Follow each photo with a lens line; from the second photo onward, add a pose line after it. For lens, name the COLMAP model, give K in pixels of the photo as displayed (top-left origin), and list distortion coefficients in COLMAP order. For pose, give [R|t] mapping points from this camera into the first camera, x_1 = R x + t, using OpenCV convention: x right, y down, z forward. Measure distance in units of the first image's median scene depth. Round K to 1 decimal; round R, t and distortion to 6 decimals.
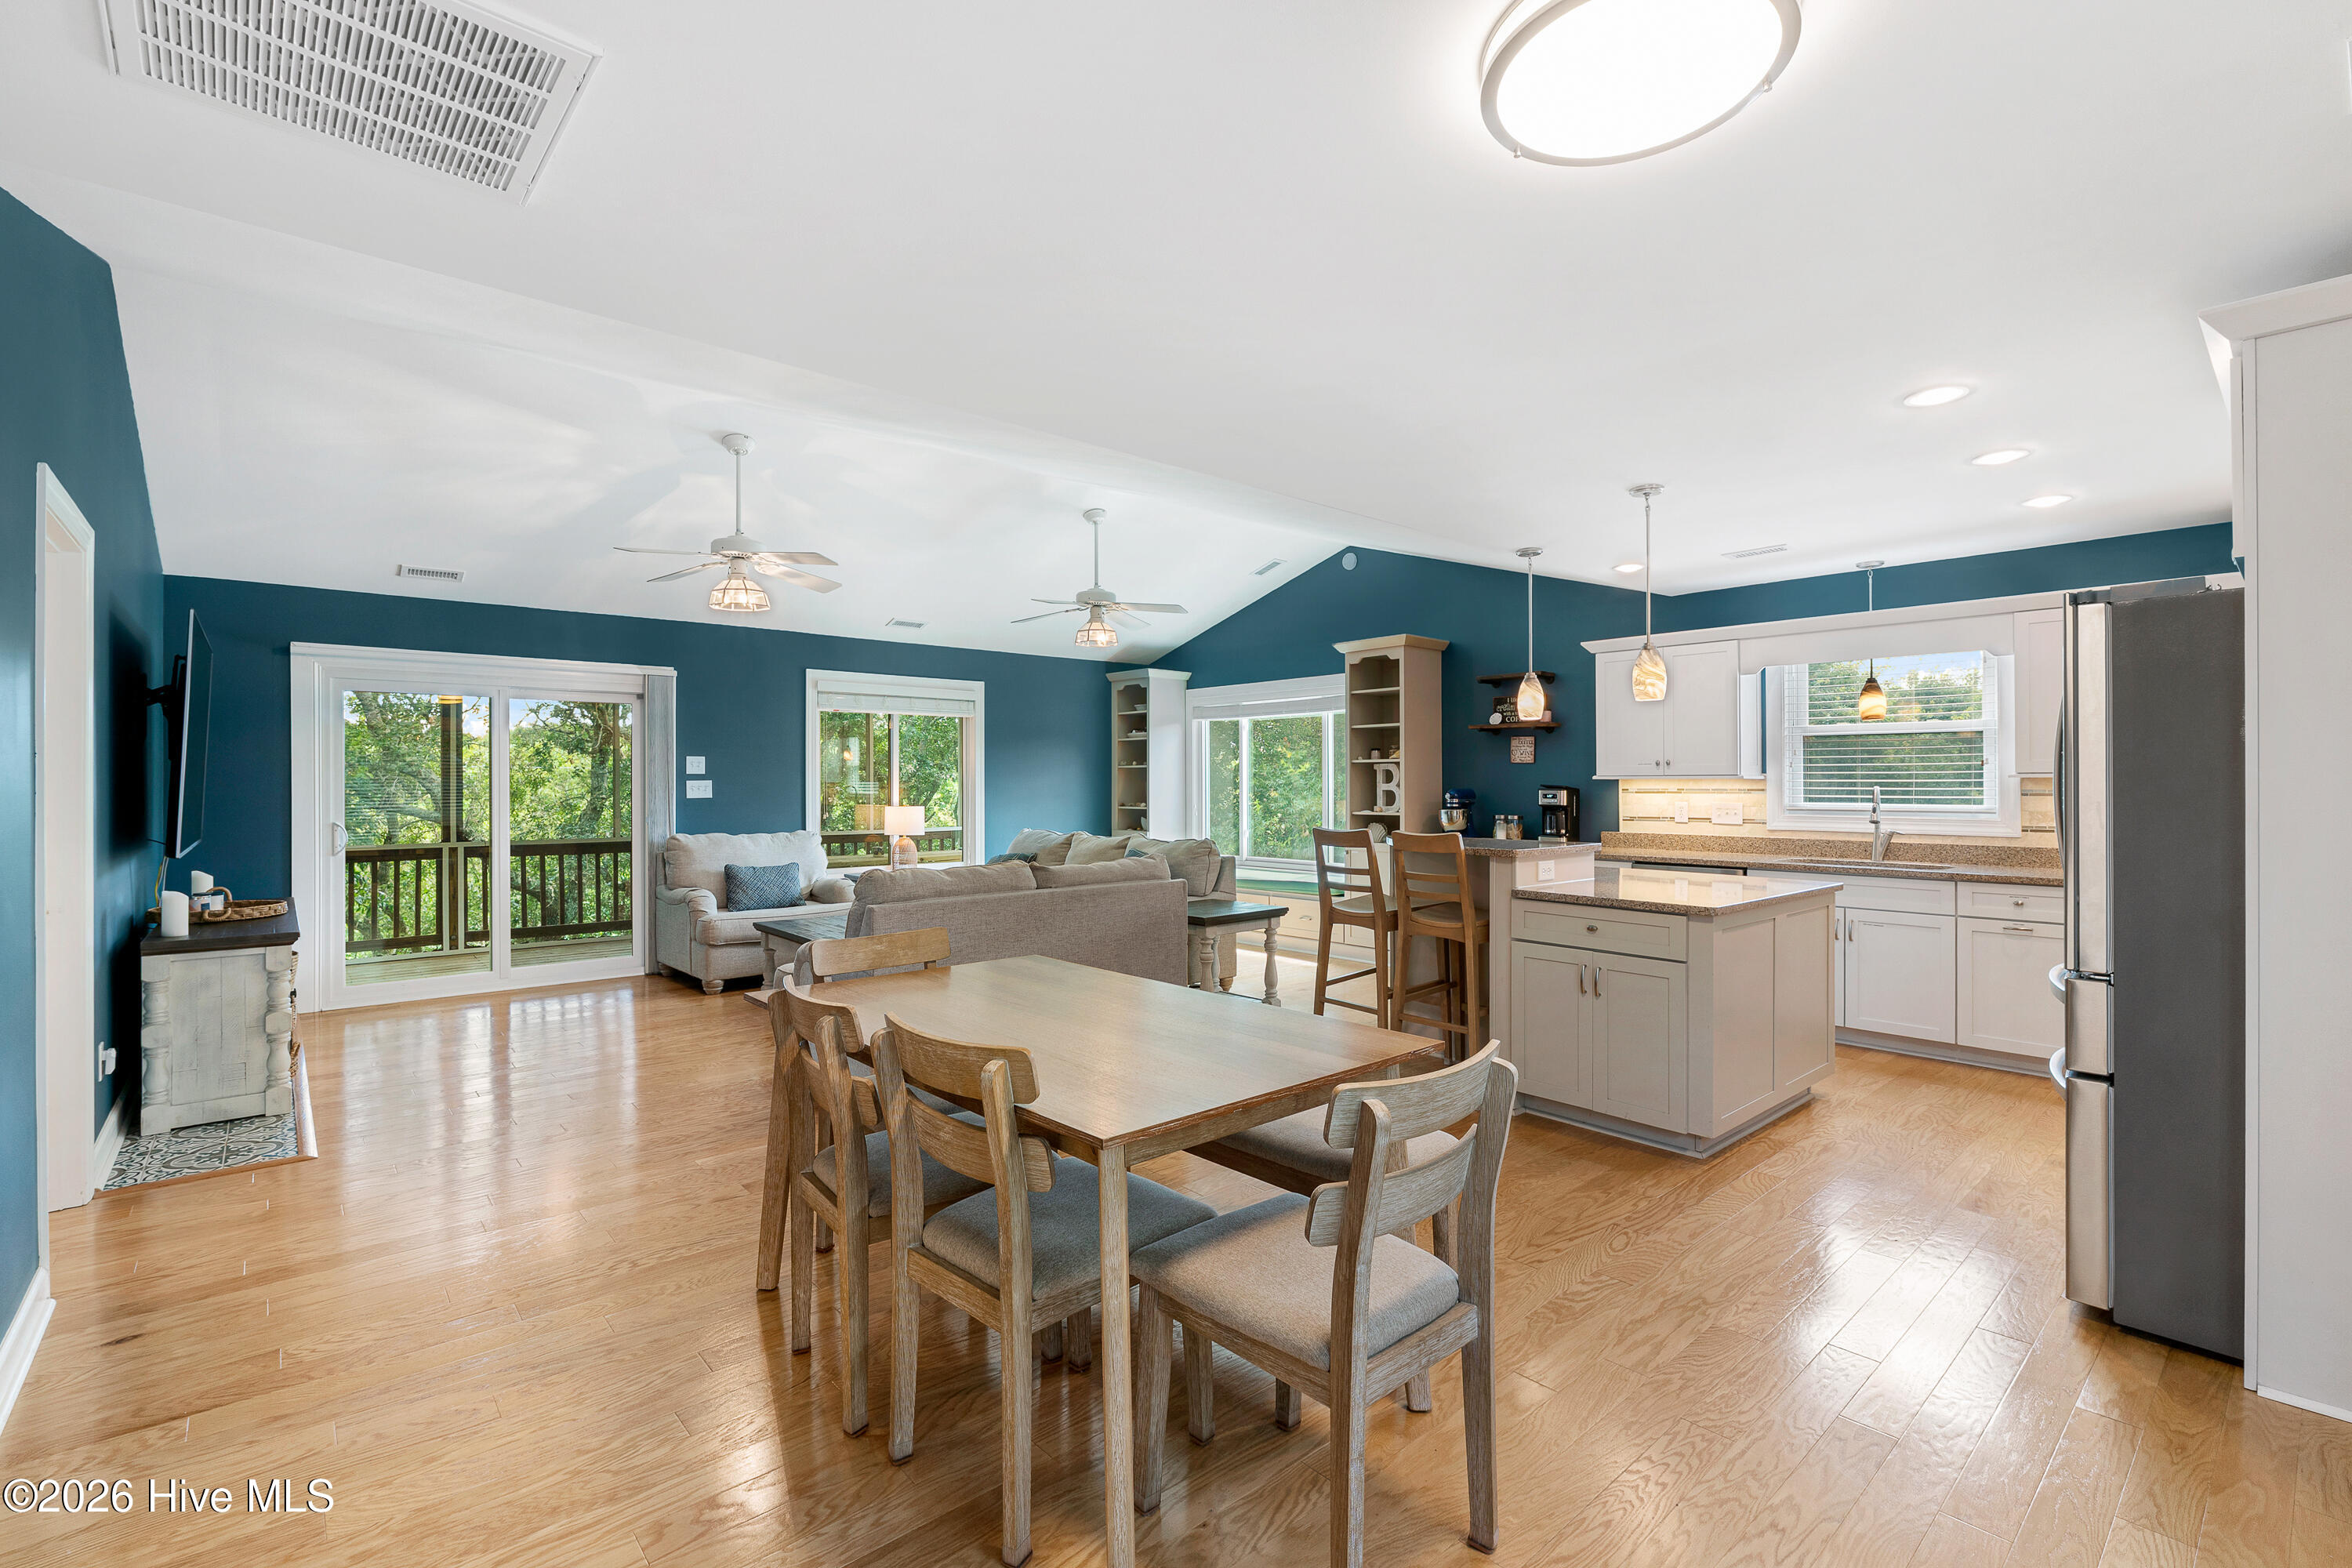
lens RADIAL K [[1014.8, 0, 1210.1], [0, 1014.8, 776.9], [0, 0, 1]] dist [-0.000041, -0.000272]
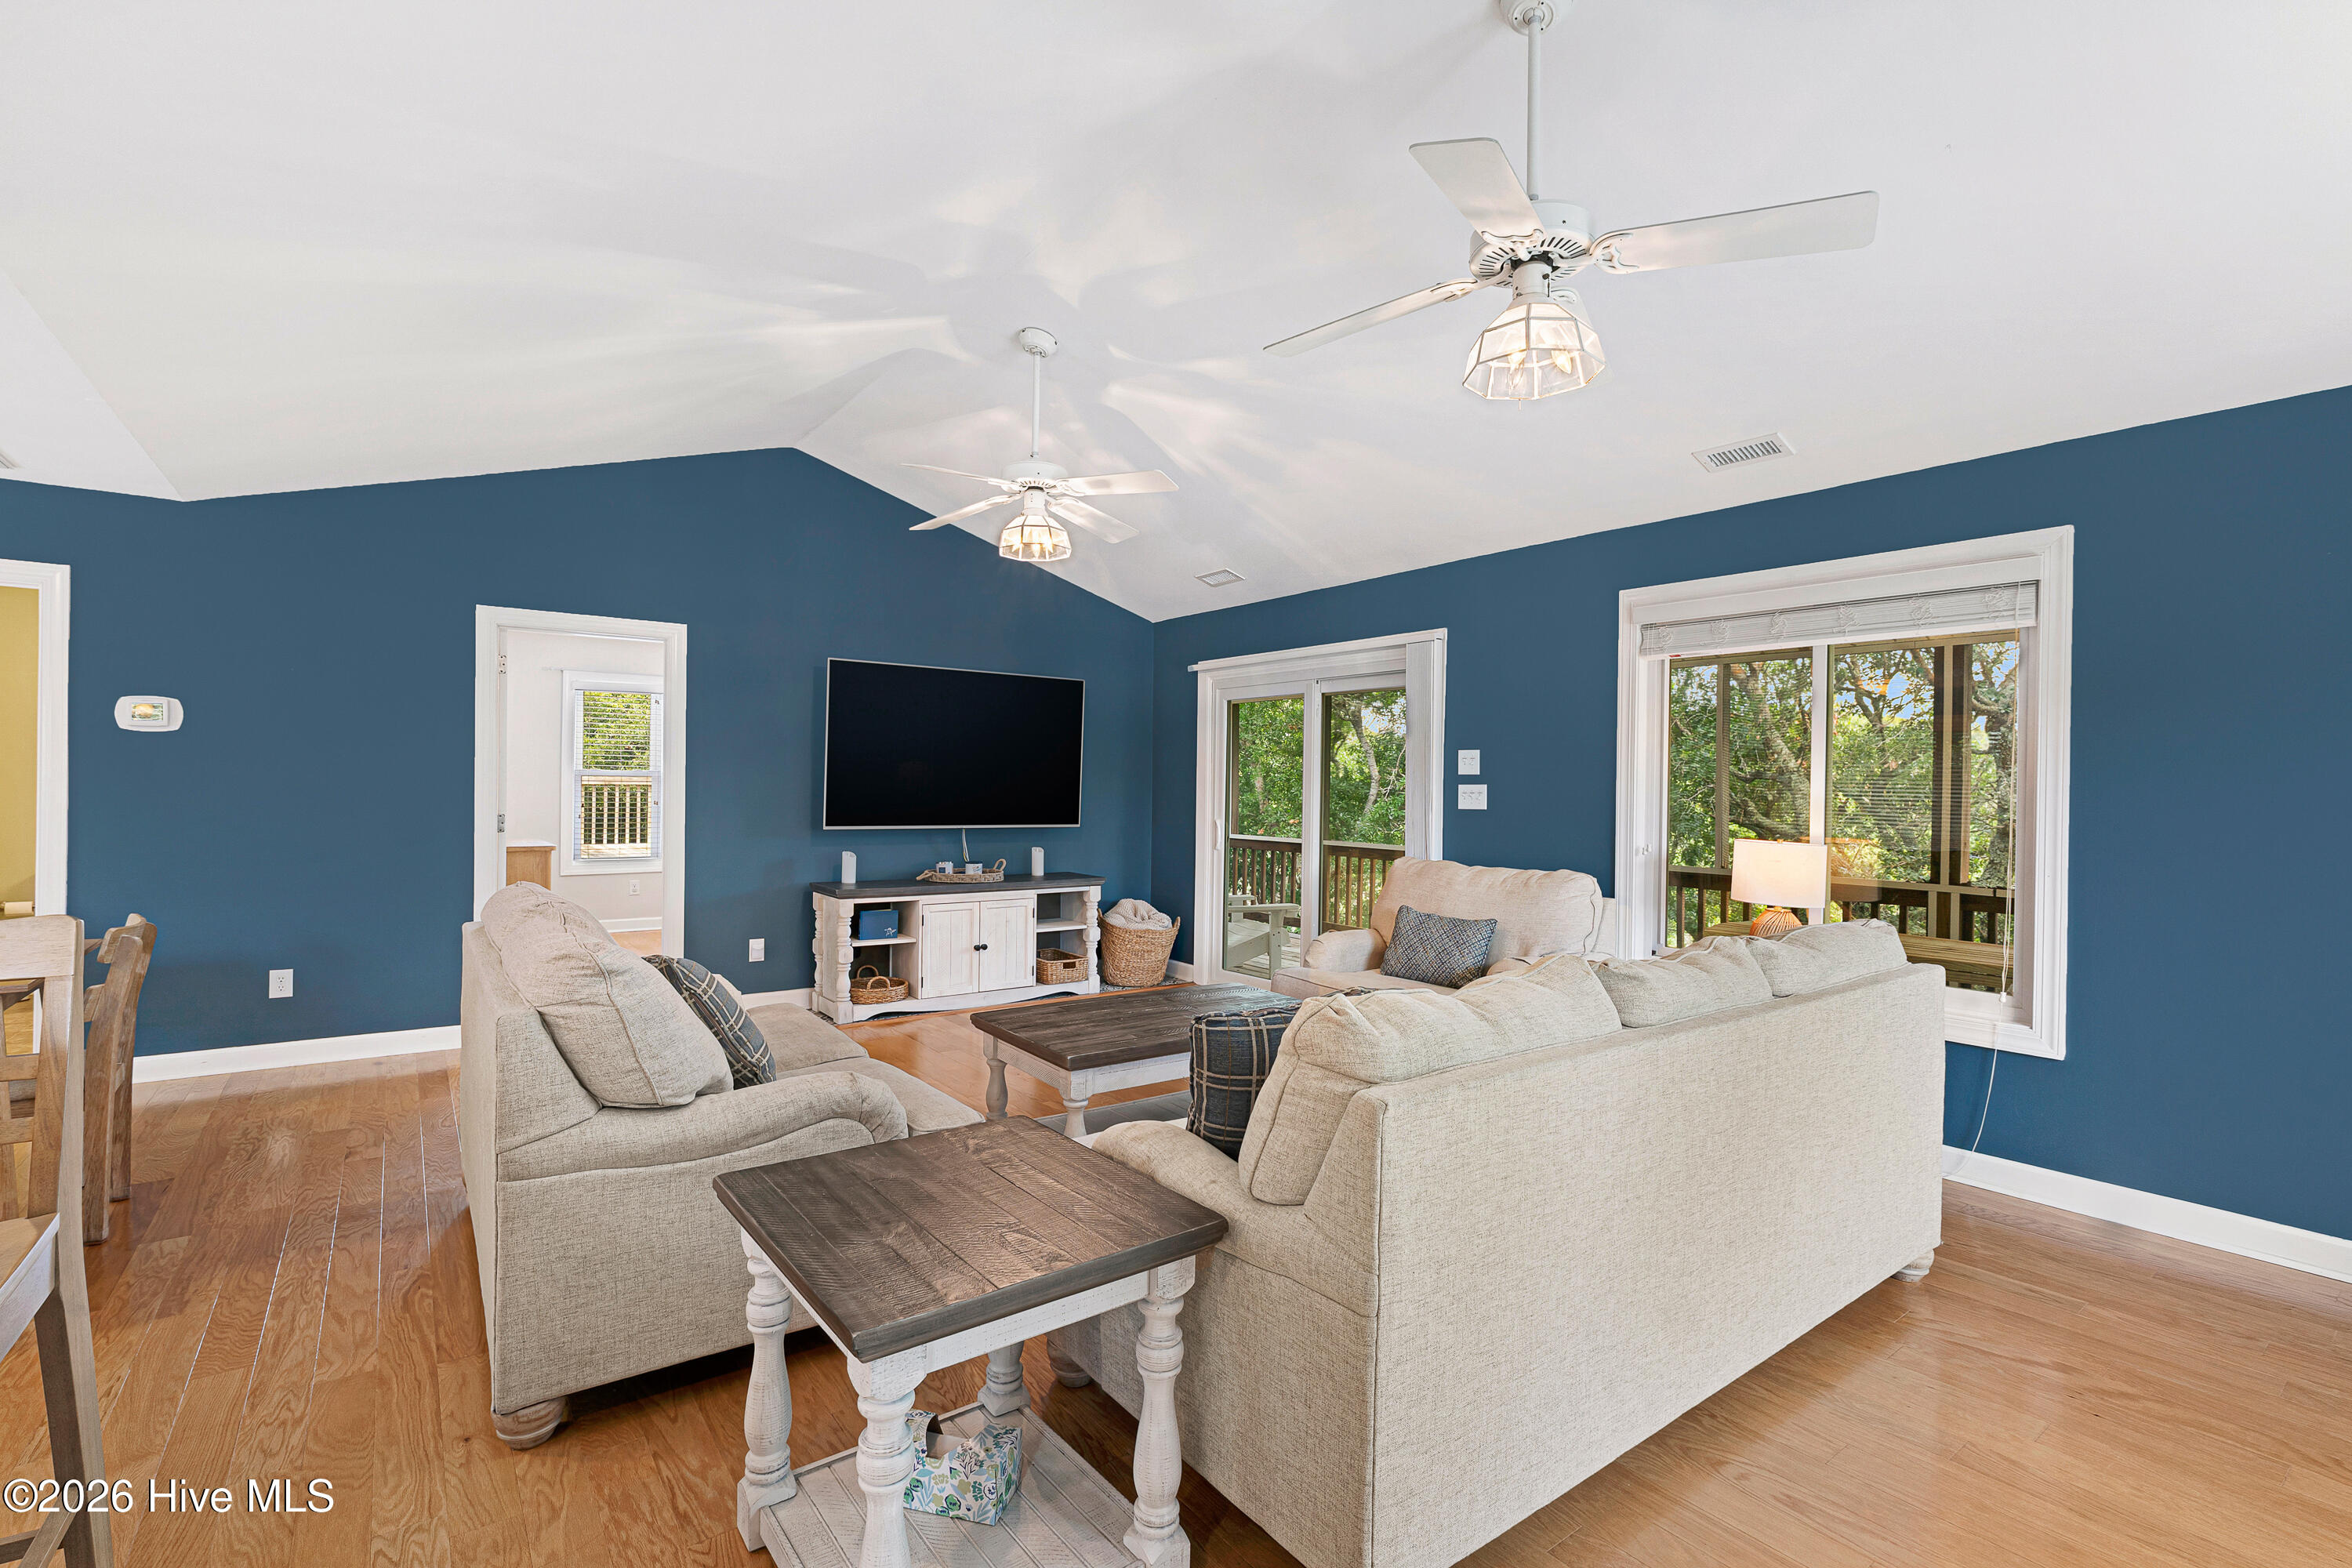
lens RADIAL K [[1075.1, 0, 1176.0], [0, 1075.1, 784.0], [0, 0, 1]] dist [-0.014534, -0.000153]
pose [[-0.110215, -0.004144, -0.993899, 0.254001], [-0.011561, 0.999929, -0.002887, 0.007800], [0.993841, 0.011173, -0.110255, 0.904013]]
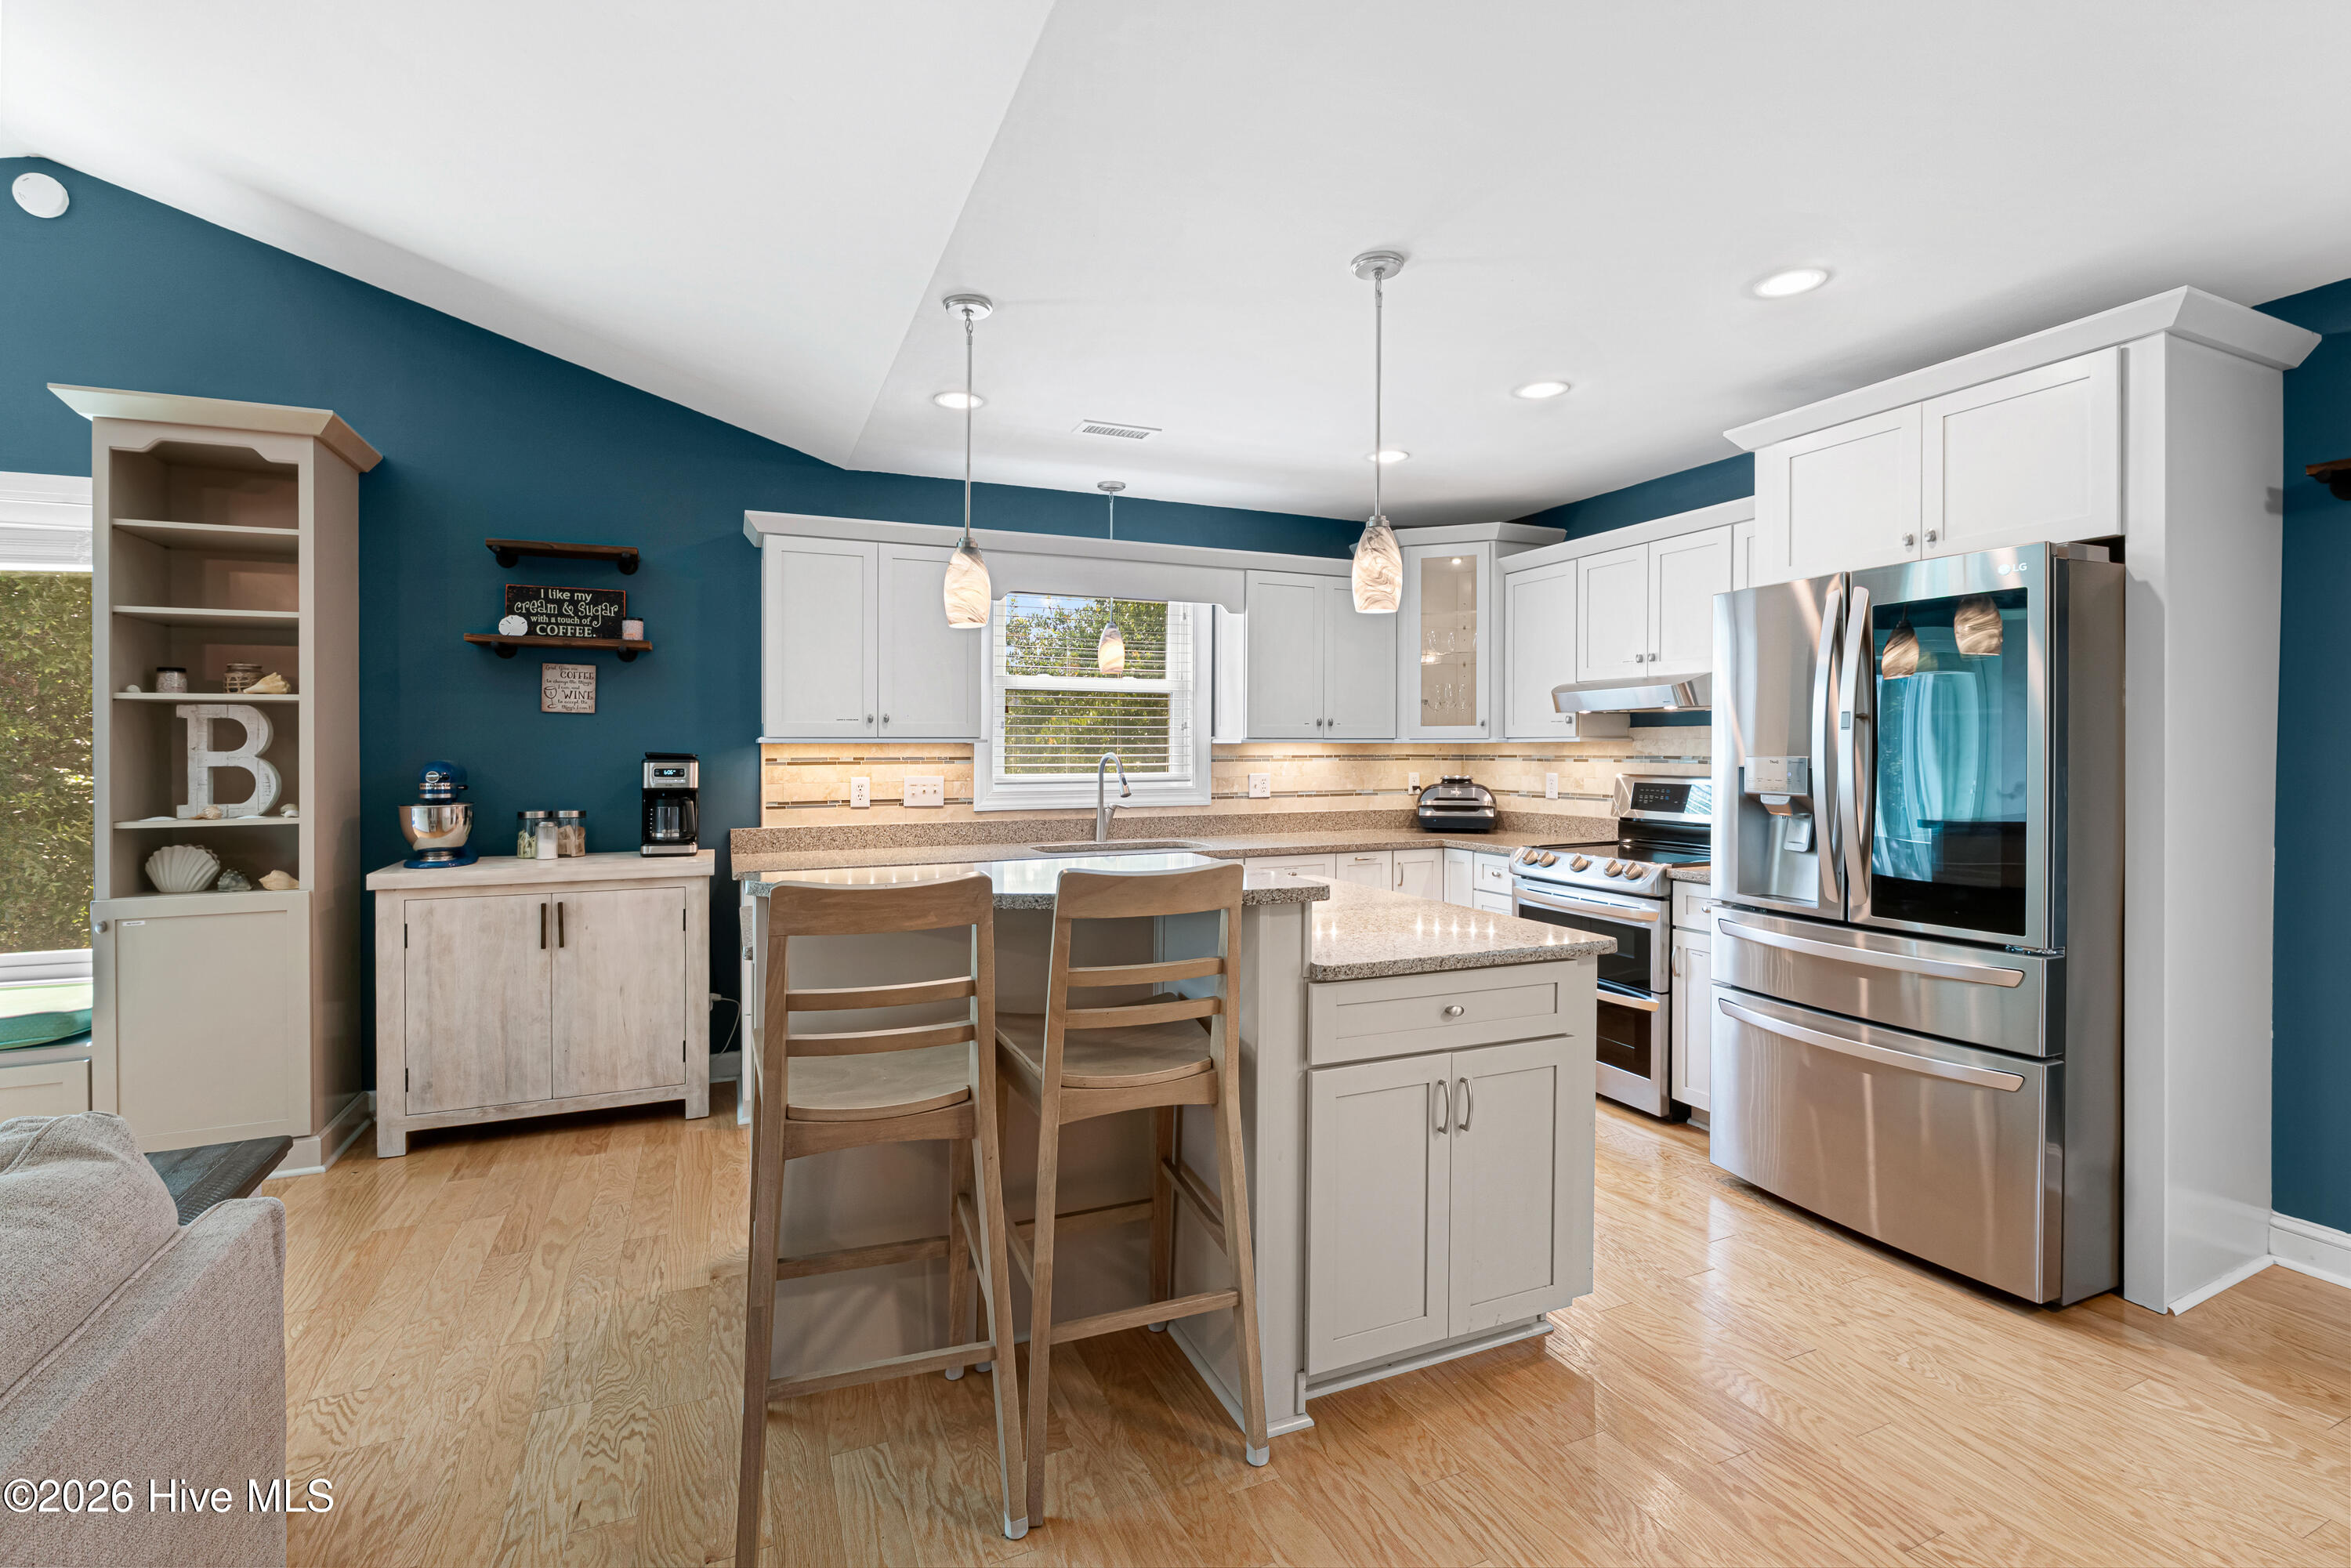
lens RADIAL K [[1063.2, 0, 1161.0], [0, 1063.2, 752.1], [0, 0, 1]] dist [-0.003846, -0.000360]
pose [[0.336189, -0.003194, 0.941789, -0.123924], [-0.003975, 0.999981, 0.004811, 0.003503], [-0.941786, -0.005361, 0.336170, 0.524834]]
